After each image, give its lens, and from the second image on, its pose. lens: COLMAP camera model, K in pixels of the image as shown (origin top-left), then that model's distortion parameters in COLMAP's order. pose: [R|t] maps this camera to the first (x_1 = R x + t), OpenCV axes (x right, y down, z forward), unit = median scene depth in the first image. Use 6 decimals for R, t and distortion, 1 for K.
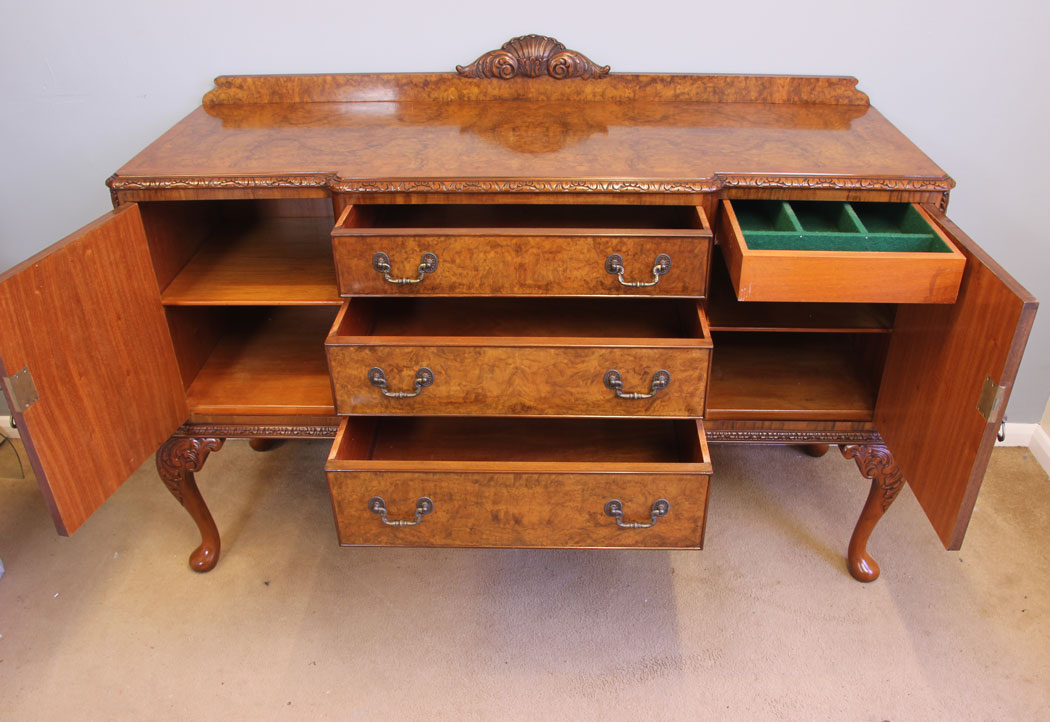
lens RADIAL K [[894.6, 0, 543.8], [0, 894.6, 374.4], [0, 0, 1]] dist [-0.124198, 0.091851]
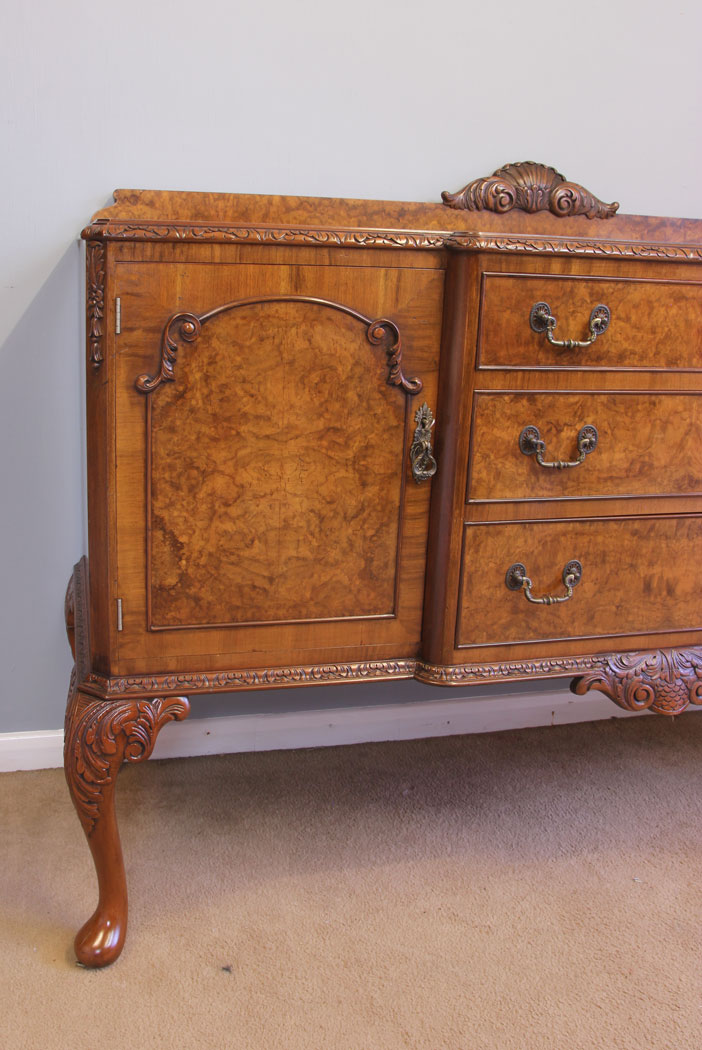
lens RADIAL K [[1011.9, 0, 301.7], [0, 1011.9, 469.4], [0, 0, 1]] dist [-0.118564, 0.021230]
pose [[0.967542, -0.018794, 0.252012, -0.453666], [0.096038, 0.949758, -0.297888, 0.133433], [-0.233752, 0.312422, 0.920735, 0.318868]]
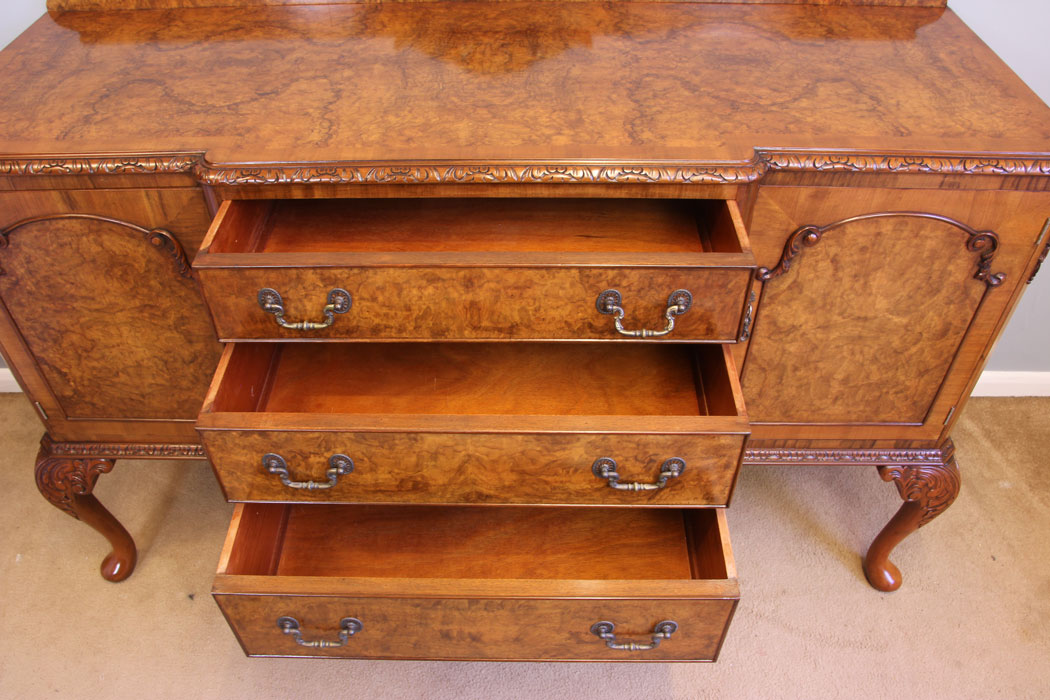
lens RADIAL K [[831.7, 0, 513.2], [0, 831.7, 350.5], [0, 0, 1]] dist [-0.134275, 0.108479]
pose [[0.999963, -0.008549, -0.000277, 0.003978], [0.008430, 0.979523, 0.201154, -0.168771], [-0.001448, -0.201149, 0.979560, 0.289231]]
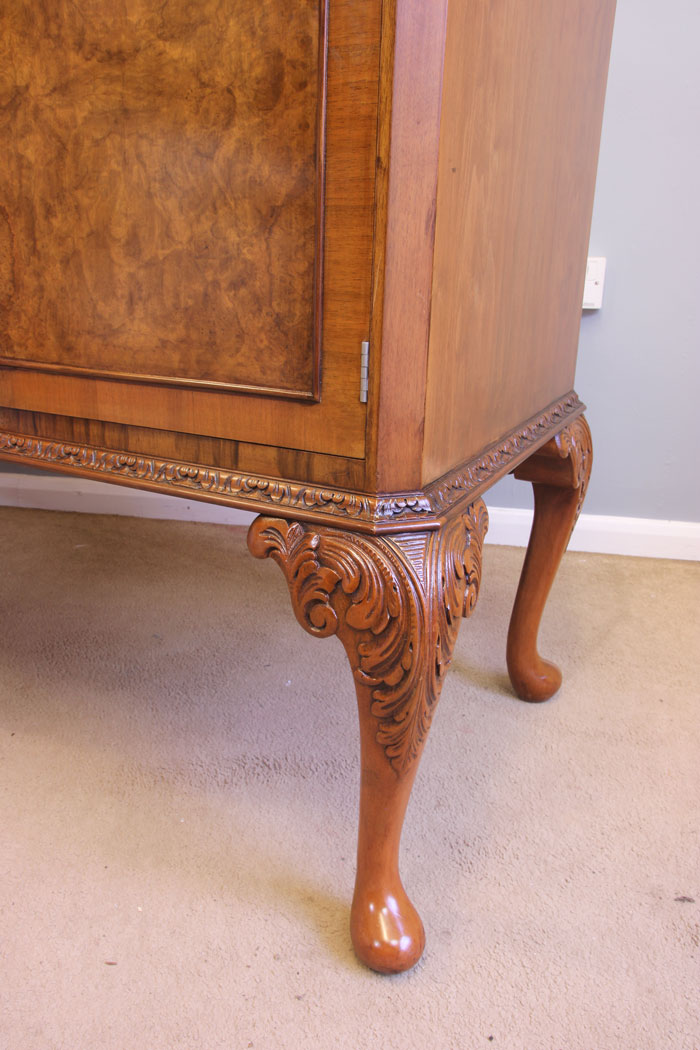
lens RADIAL K [[831.7, 0, 353.5], [0, 831.7, 536.6], [0, 0, 1]] dist [-0.134275, 0.108479]
pose [[0.910206, 0.174699, -0.375506, 0.485672], [-0.245460, 0.957831, -0.149364, 0.123212], [0.333578, 0.228124, 0.914705, 0.695159]]
